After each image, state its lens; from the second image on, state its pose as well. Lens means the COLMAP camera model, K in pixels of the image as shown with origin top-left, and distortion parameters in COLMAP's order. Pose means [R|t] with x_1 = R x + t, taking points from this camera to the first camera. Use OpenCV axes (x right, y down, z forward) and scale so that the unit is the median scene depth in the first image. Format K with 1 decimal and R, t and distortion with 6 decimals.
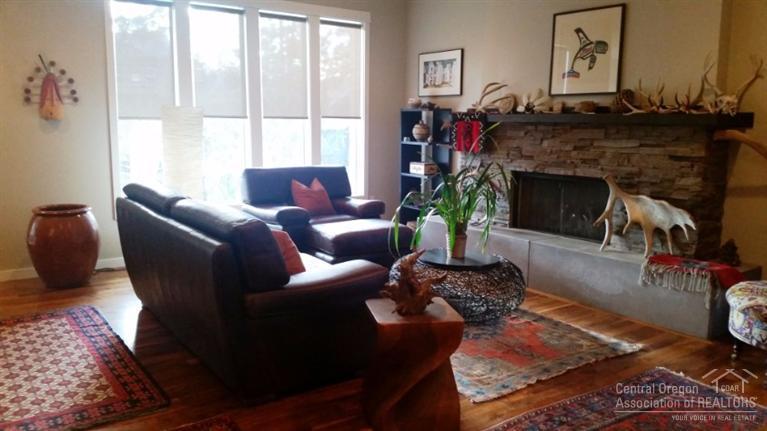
lens RADIAL K [[625.3, 0, 391.2], [0, 625.3, 230.4], [0, 0, 1]] dist [0.086041, -0.179246]
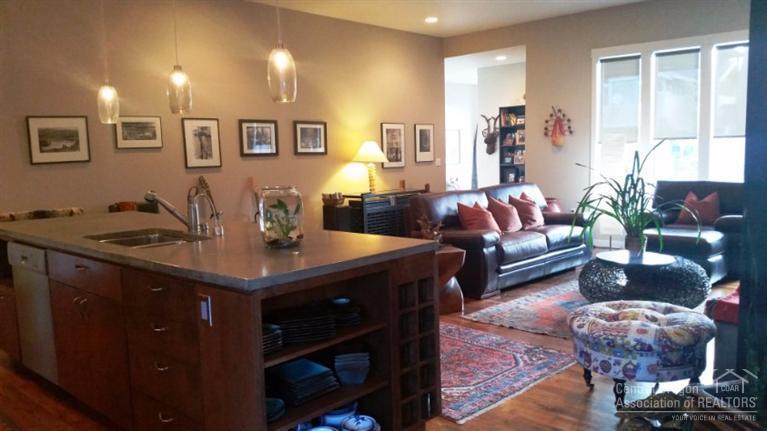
lens RADIAL K [[625.3, 0, 375.0], [0, 625.3, 236.1], [0, 0, 1]] dist [0.086041, -0.179246]
pose [[0.186688, 0.116802, -0.975451, 0.979021], [-0.142210, 0.985662, 0.090807, -0.028603], [0.972072, 0.121766, 0.200622, 0.258695]]
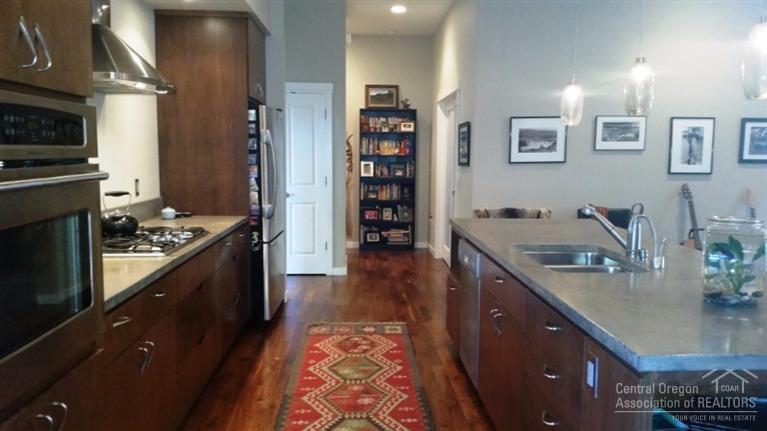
lens RADIAL K [[625.3, 0, 389.8], [0, 625.3, 217.1], [0, 0, 1]] dist [0.086041, -0.179246]
pose [[-0.535244, 0.072538, -0.841577, 0.915463], [-0.159963, 0.969574, 0.185307, -0.039347], [0.829413, 0.233805, -0.507355, 0.282592]]
